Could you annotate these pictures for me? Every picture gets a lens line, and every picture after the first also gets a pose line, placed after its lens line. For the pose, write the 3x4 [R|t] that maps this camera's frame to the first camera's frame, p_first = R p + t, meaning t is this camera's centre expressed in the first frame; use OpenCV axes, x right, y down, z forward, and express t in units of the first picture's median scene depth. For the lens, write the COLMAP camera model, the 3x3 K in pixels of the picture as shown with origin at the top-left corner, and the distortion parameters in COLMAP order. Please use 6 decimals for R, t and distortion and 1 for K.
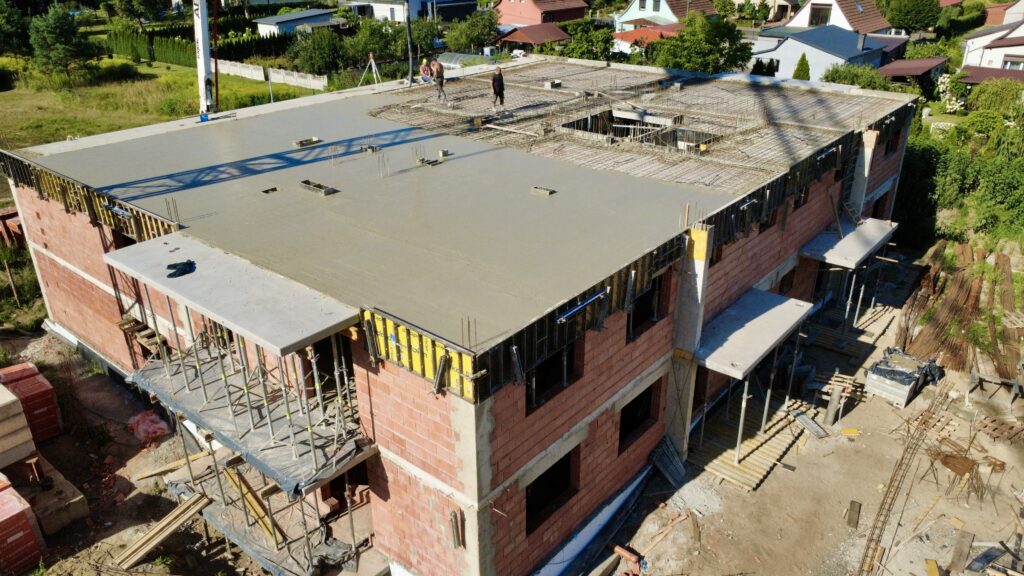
lens RADIAL K [[748.8, 0, 512.0], [0, 748.8, 288.0], [0, 0, 1]] dist [0.001378, 0.001098]
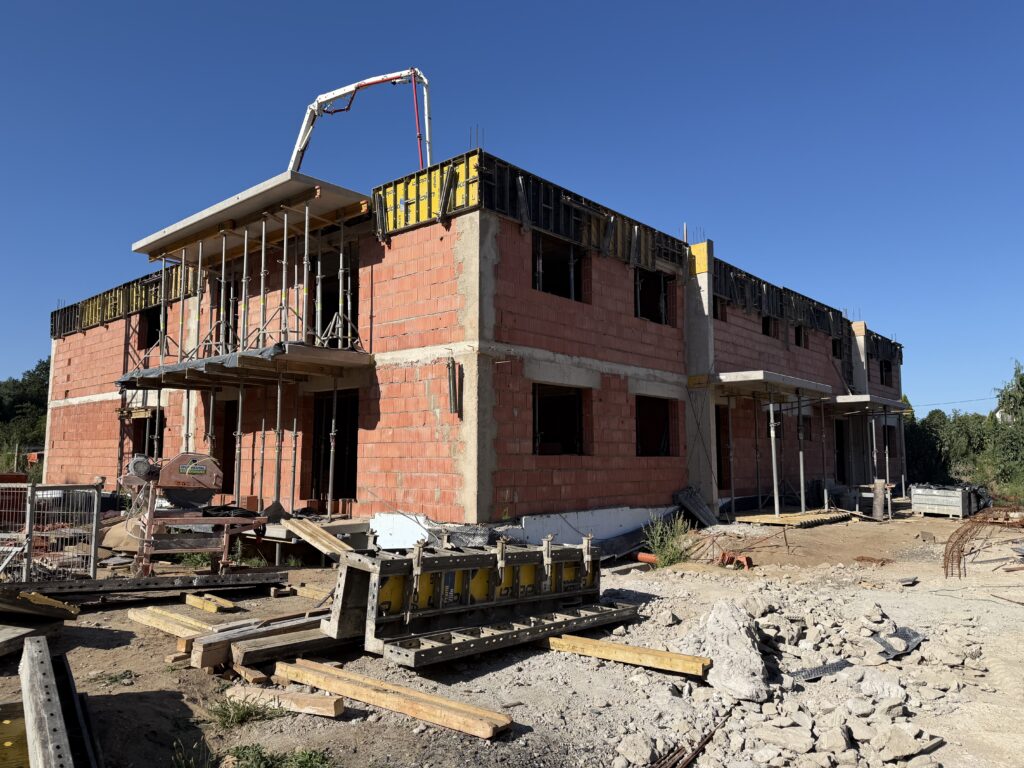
lens RADIAL K [[711.7, 0, 512.0], [0, 711.7, 384.0], [0, 0, 1]] dist [0.106790, -0.166738]
pose [[0.999721, 0.005881, -0.022889, 0.011225], [-0.016722, 0.860430, -0.509293, 0.581823], [0.016699, 0.509534, 0.860288, 0.213617]]
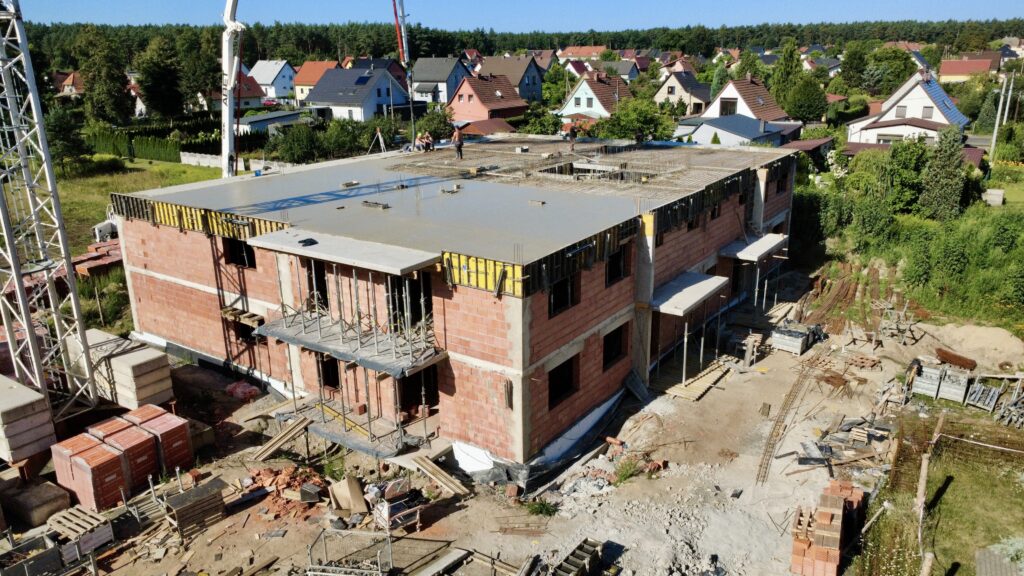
lens RADIAL K [[748.8, 0, 512.0], [0, 748.8, 288.0], [0, 0, 1]] dist [0.001378, 0.001098]
pose [[0.996074, -0.033453, 0.081963, -0.142713], [0.043998, 0.990481, -0.130428, 0.239562], [-0.076820, 0.133522, 0.988064, -0.424448]]
